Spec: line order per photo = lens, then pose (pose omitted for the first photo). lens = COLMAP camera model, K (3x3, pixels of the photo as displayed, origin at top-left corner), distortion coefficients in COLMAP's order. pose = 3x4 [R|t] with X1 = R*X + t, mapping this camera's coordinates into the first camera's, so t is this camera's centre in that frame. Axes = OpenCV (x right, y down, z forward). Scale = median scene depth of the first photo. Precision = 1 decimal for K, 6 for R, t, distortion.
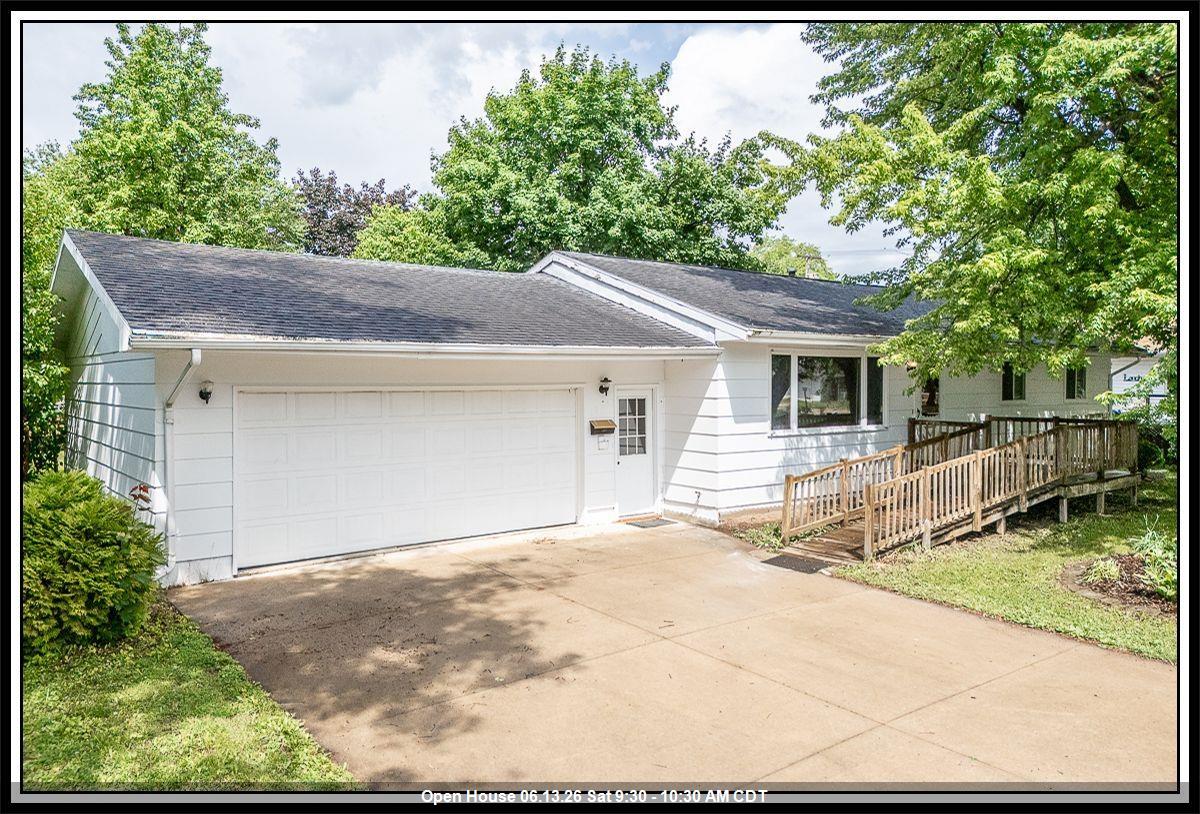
lens RADIAL K [[849.1, 0, 600.0], [0, 849.1, 407.0], [0, 0, 1]] dist [0.073405, -0.081947]
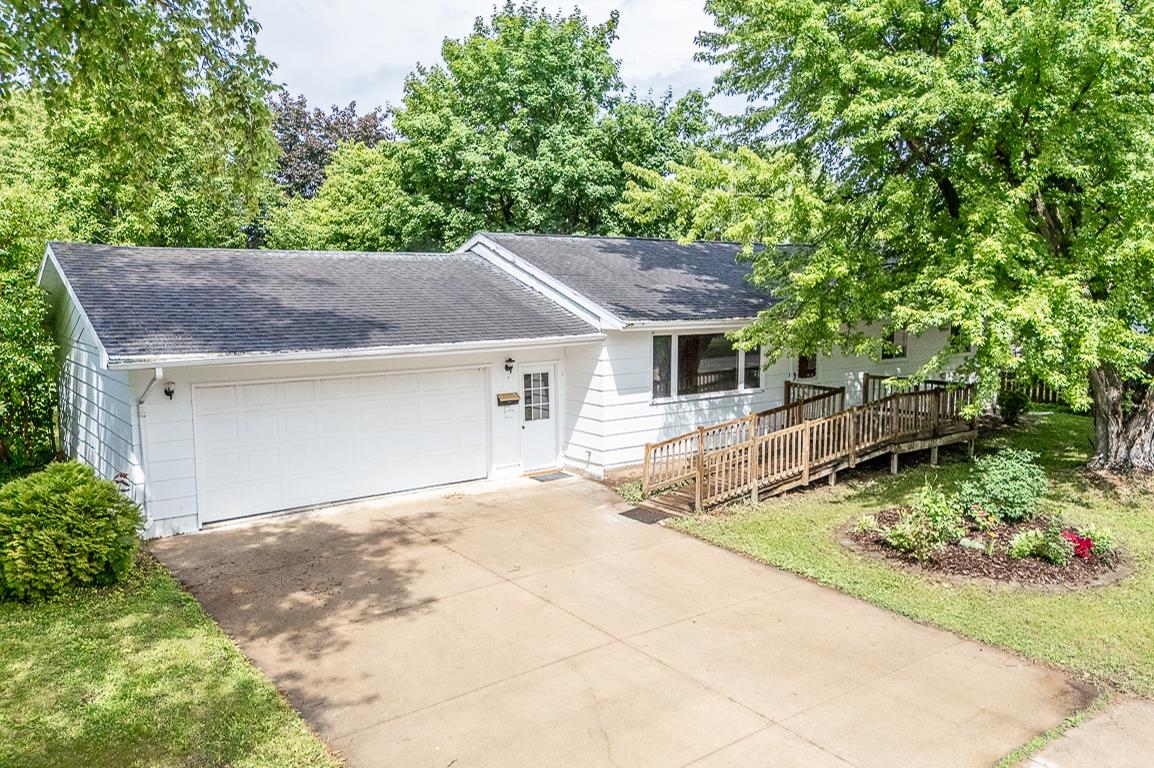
lens RADIAL K [[879.4, 0, 607.2], [0, 879.4, 407.6], [0, 0, 1]] dist [0.094882, -0.114164]
pose [[0.999997, -0.000737, 0.002444, 0.142447], [0.000468, 0.994092, 0.108542, -0.101127], [-0.002510, -0.108541, 0.994089, -0.246552]]
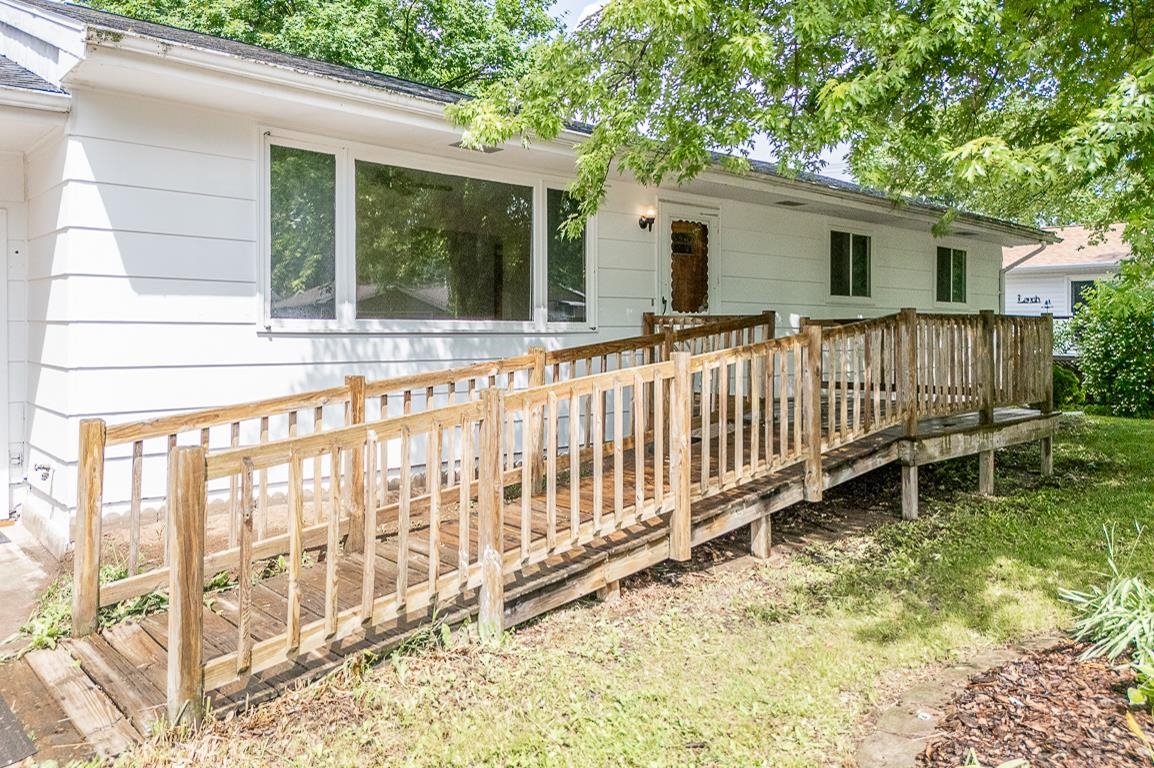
lens RADIAL K [[846.0, 0, 581.1], [0, 846.0, 332.2], [0, 0, 1]] dist [0.093498, -0.101168]
pose [[0.996885, 0.002311, 0.078840, 0.345830], [-0.000123, 0.999615, -0.027752, 0.049465], [-0.078874, 0.027656, 0.996501, 0.585501]]
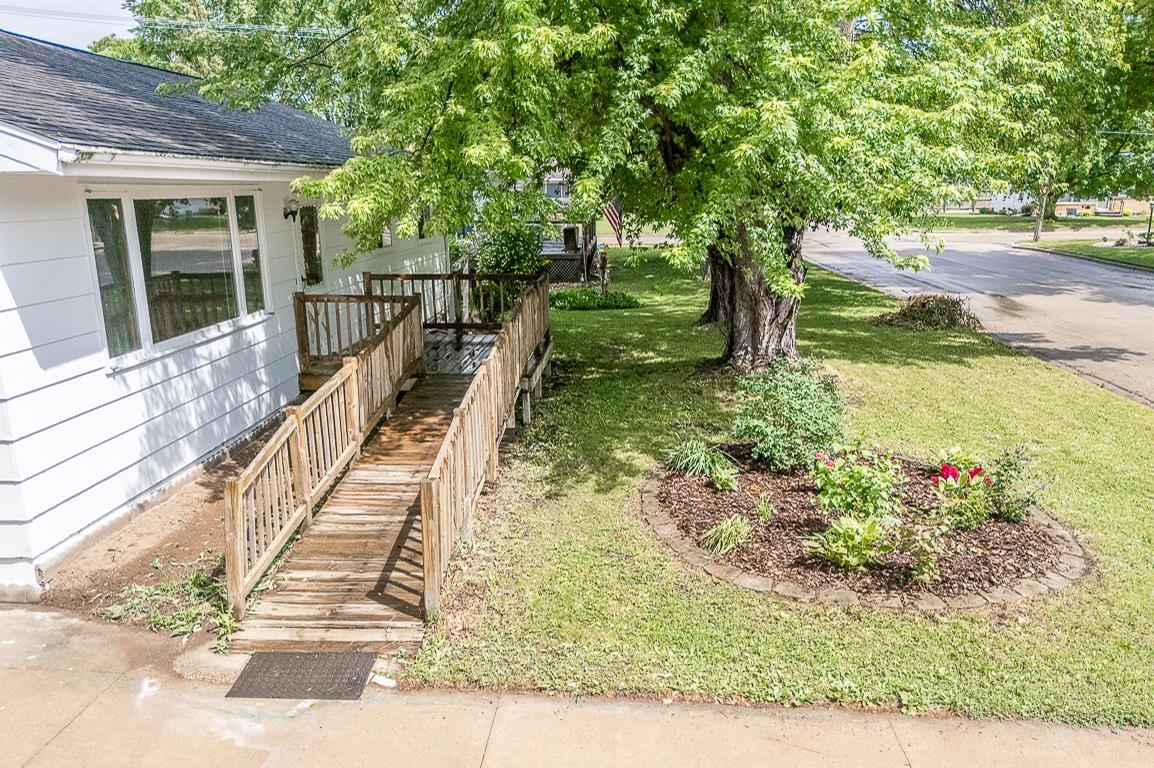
lens RADIAL K [[879.4, 0, 607.2], [0, 879.4, 407.6], [0, 0, 1]] dist [0.094882, -0.114164]
pose [[0.642887, -0.184655, 0.743370, -0.003364], [0.024785, 0.975013, 0.220762, -0.055531], [-0.765560, -0.123501, 0.631400, 0.483515]]
